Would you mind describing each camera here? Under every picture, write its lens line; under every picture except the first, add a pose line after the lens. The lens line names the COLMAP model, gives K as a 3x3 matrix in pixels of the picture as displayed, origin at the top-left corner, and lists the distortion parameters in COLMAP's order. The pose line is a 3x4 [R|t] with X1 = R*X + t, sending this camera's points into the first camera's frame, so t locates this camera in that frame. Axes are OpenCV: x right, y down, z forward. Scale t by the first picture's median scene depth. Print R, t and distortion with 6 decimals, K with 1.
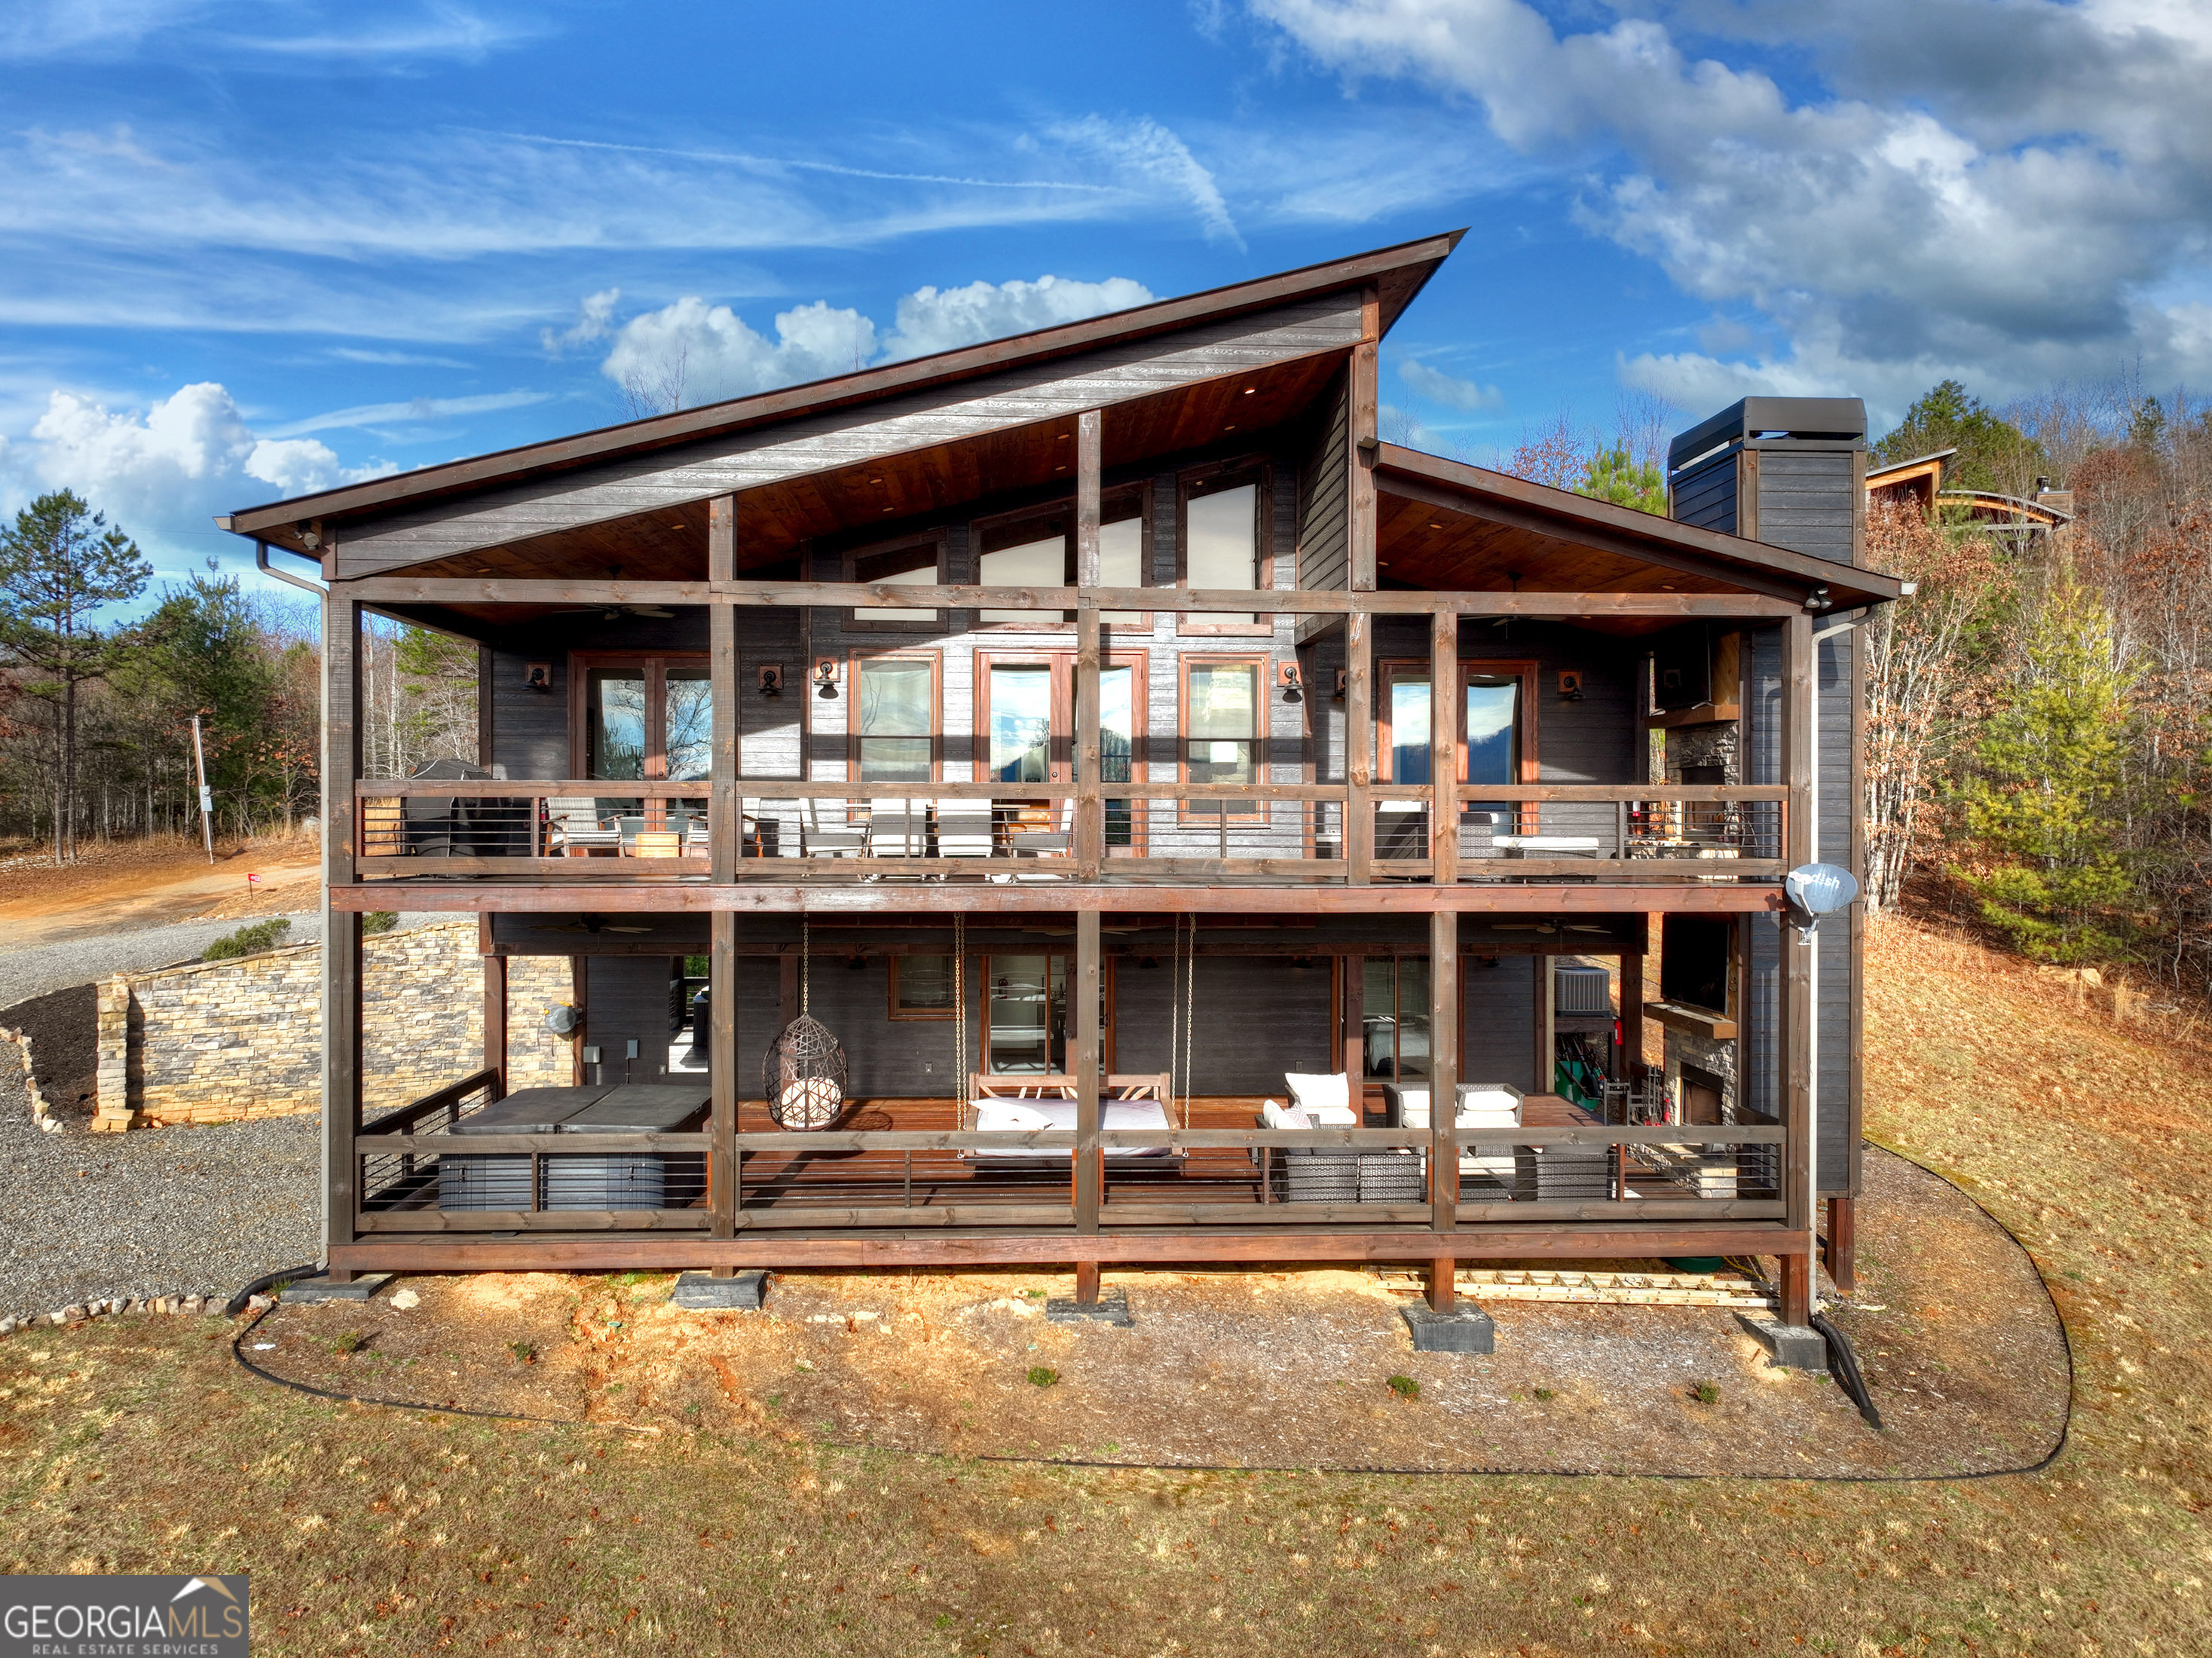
lens RADIAL K [[1562.4, 0, 1106.0], [0, 1562.4, 829.0], [0, 0, 1]] dist [-0.002550, 0.005293]
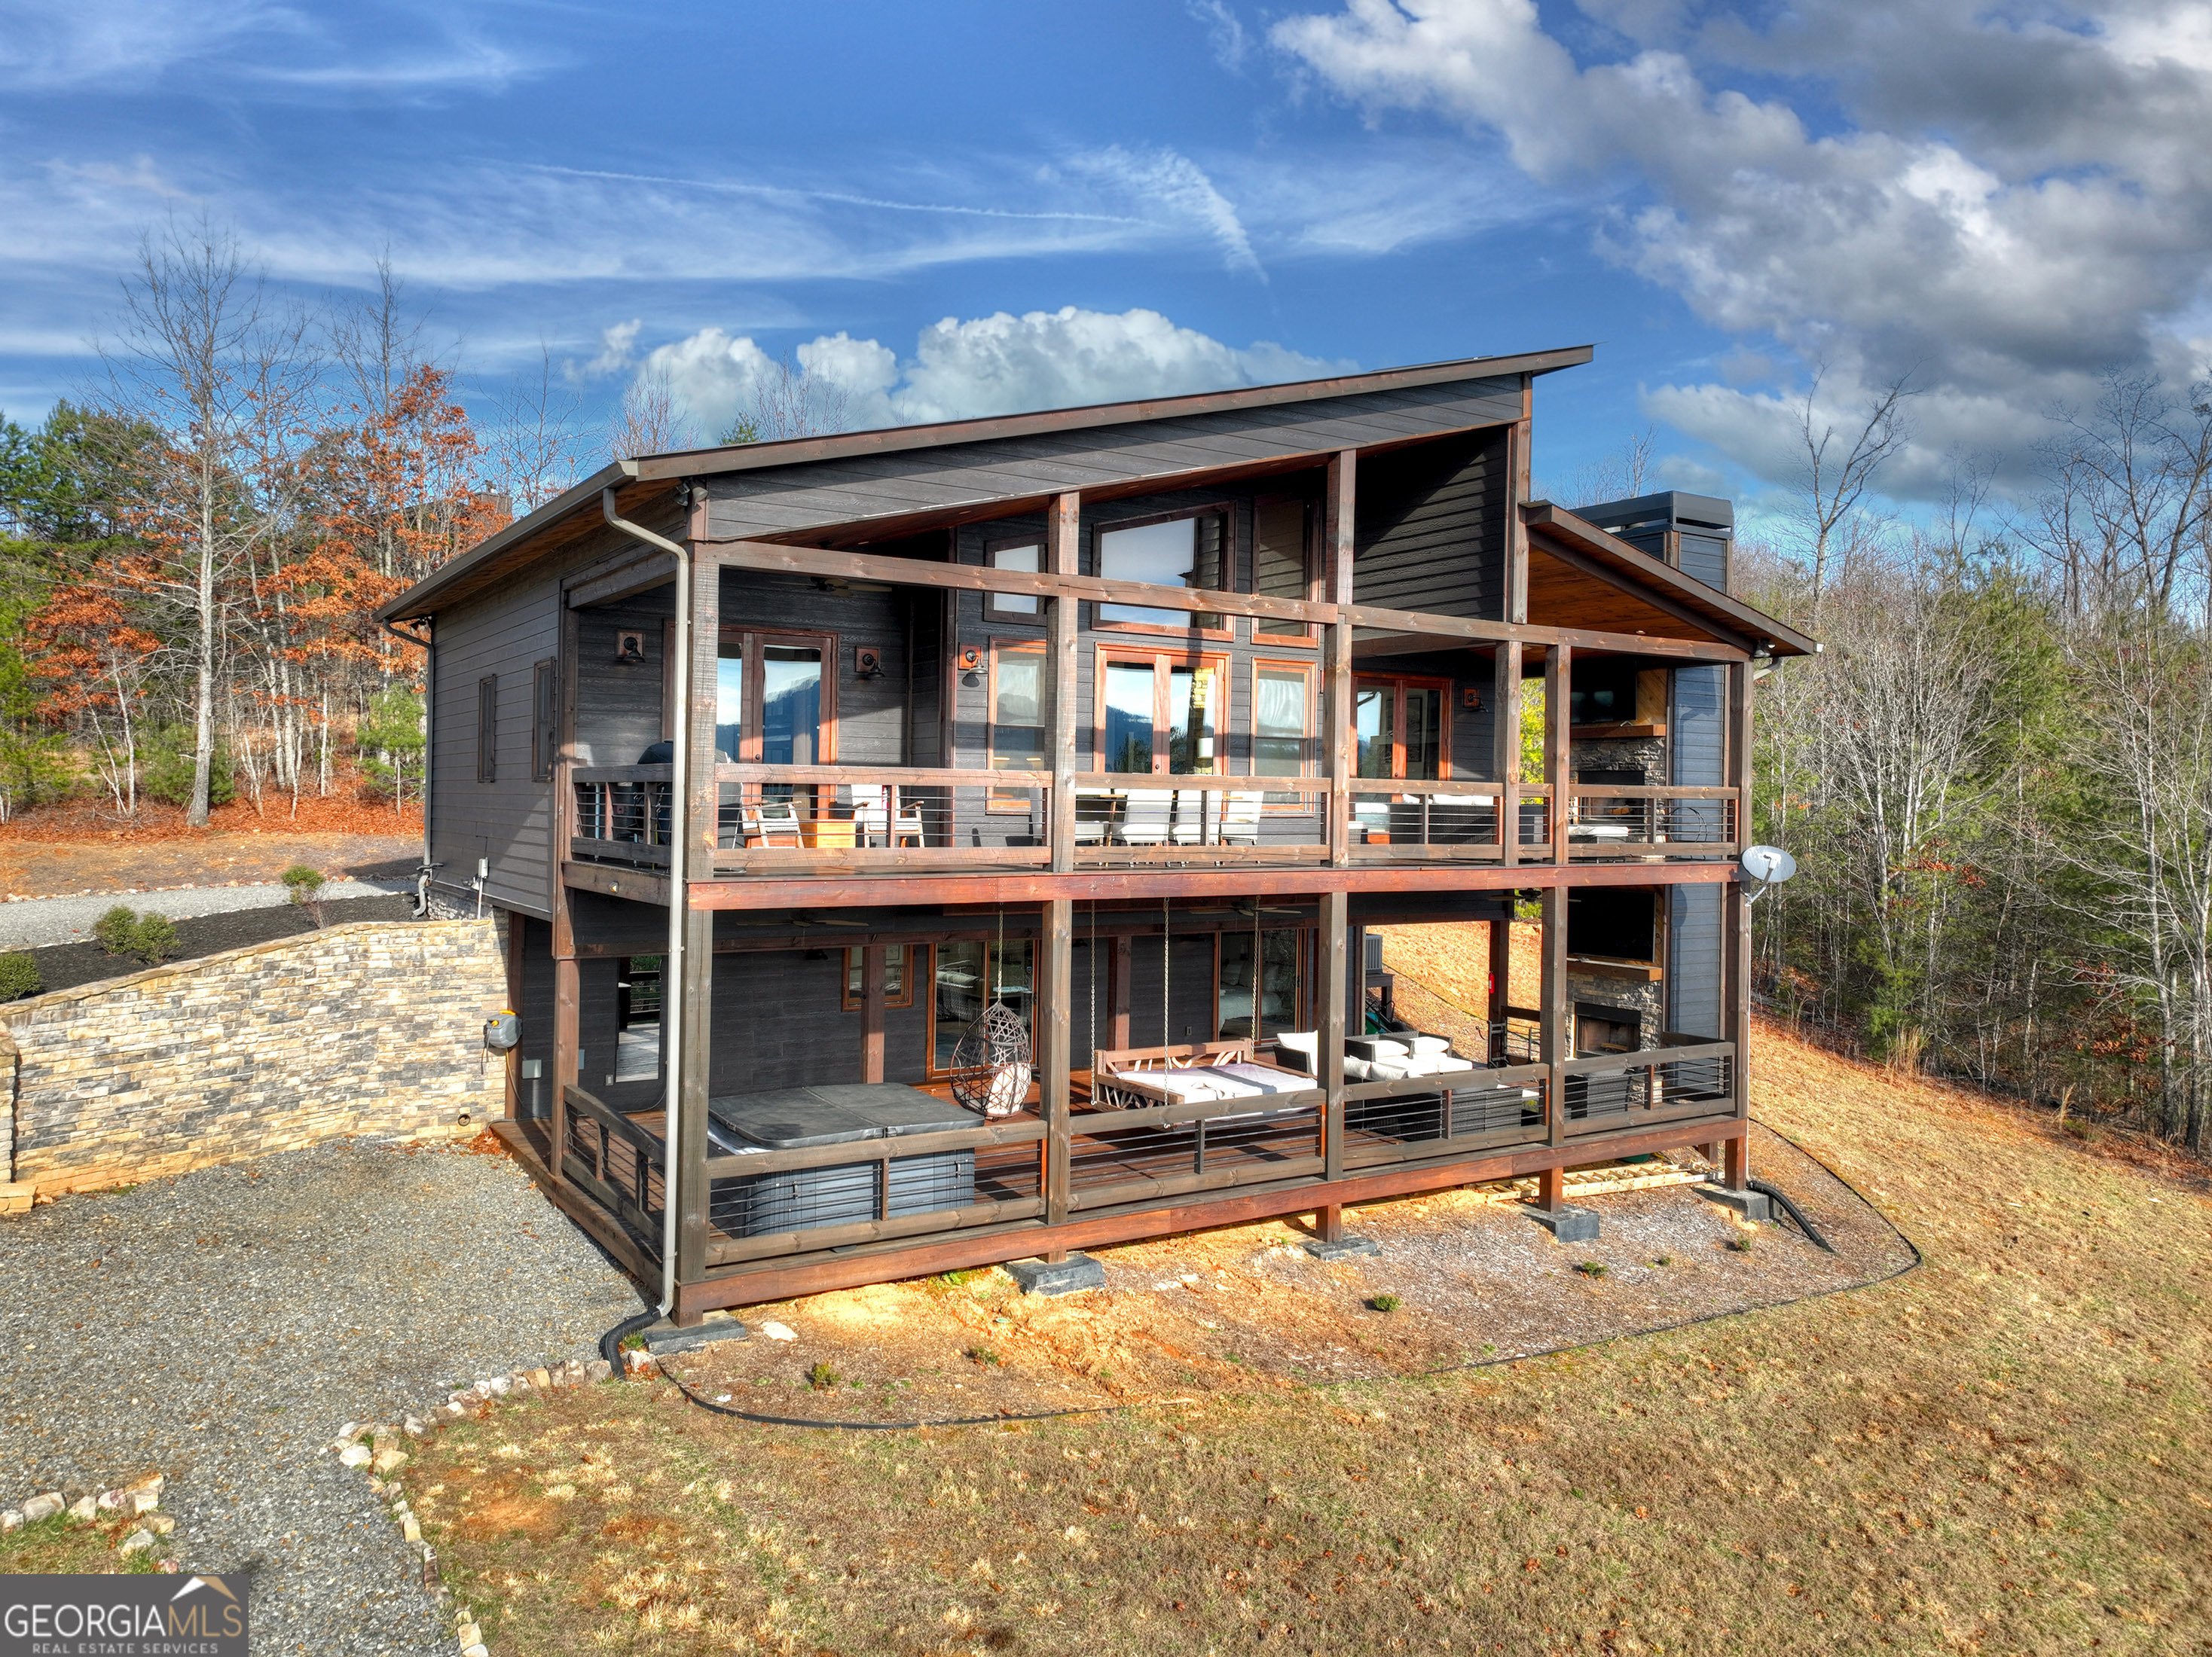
lens RADIAL K [[1561.3, 0, 1108.0], [0, 1561.3, 801.4], [0, 0, 1]] dist [0.002590, 0.001600]
pose [[0.869940, 0.007616, 0.493099, -0.560009], [-0.005692, 0.999969, -0.005402, -0.004760], [-0.493125, 0.001893, 0.869957, 0.080087]]
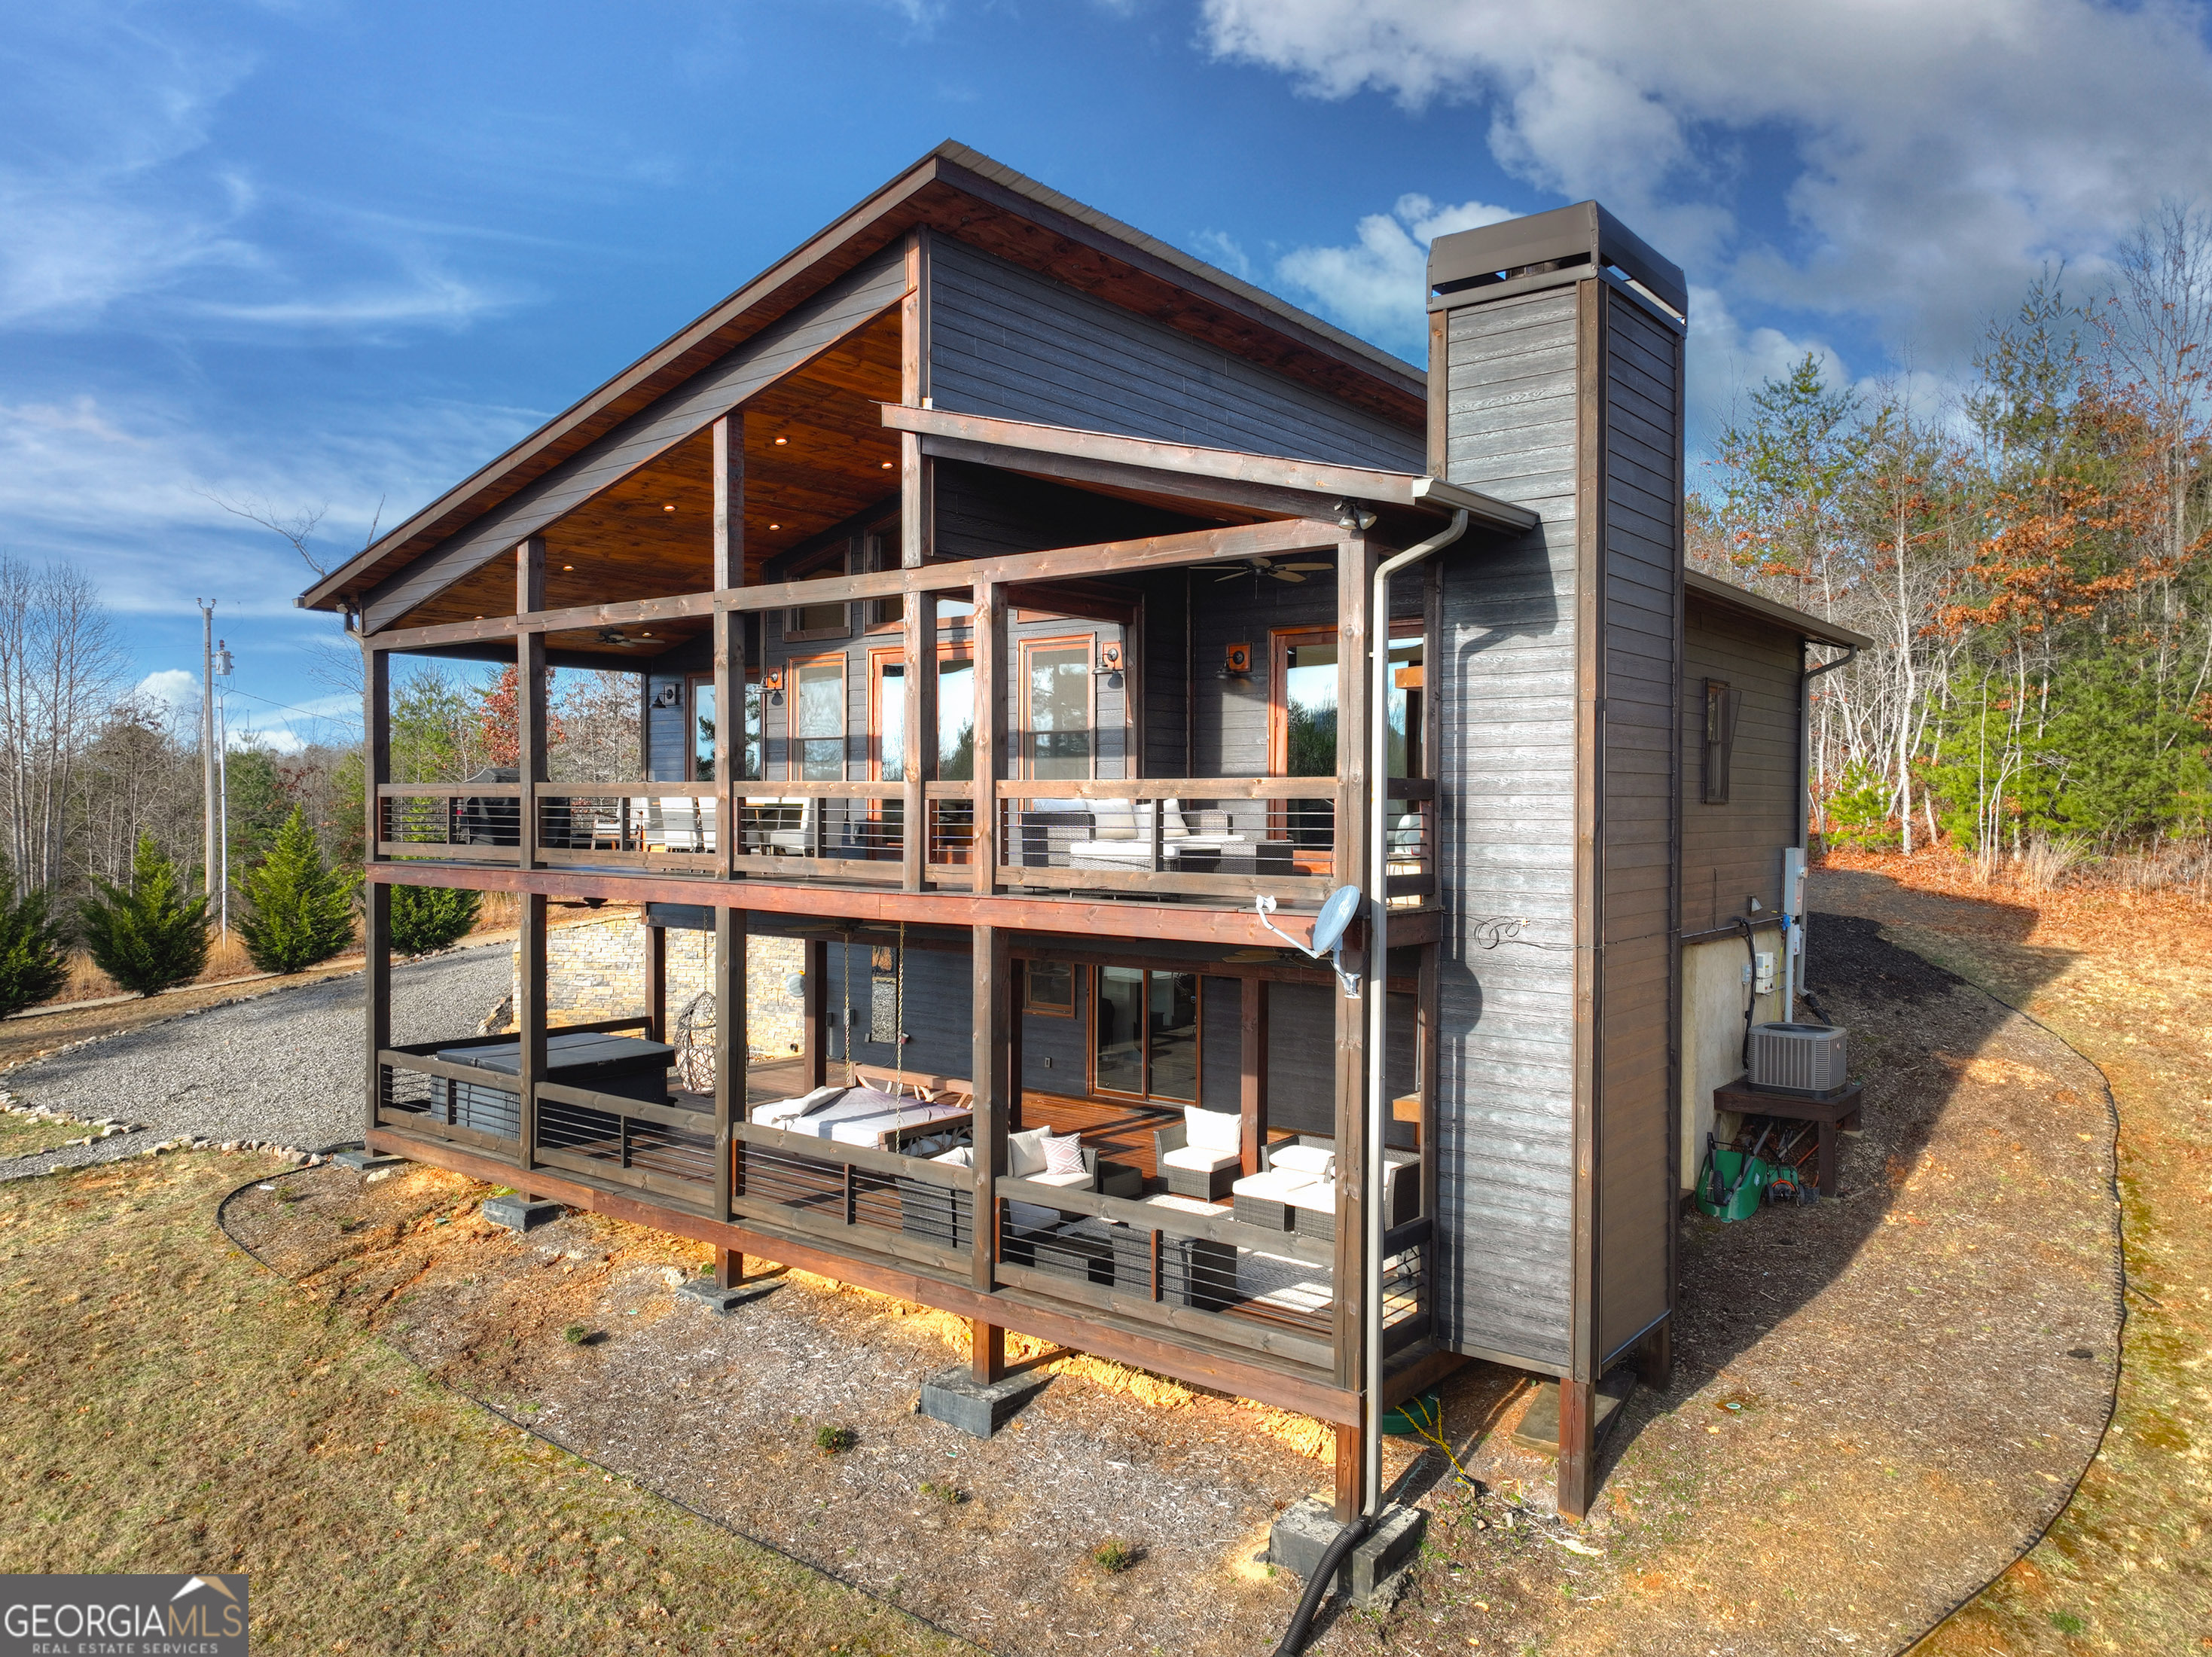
lens RADIAL K [[1562.4, 0, 1106.0], [0, 1562.4, 828.5], [0, 0, 1]] dist [-0.002550, 0.005293]
pose [[0.747947, 0.010071, -0.663682, 0.689294], [-0.007343, 0.999949, 0.006898, -0.006344], [0.663718, -0.000286, 0.747983, 0.319309]]
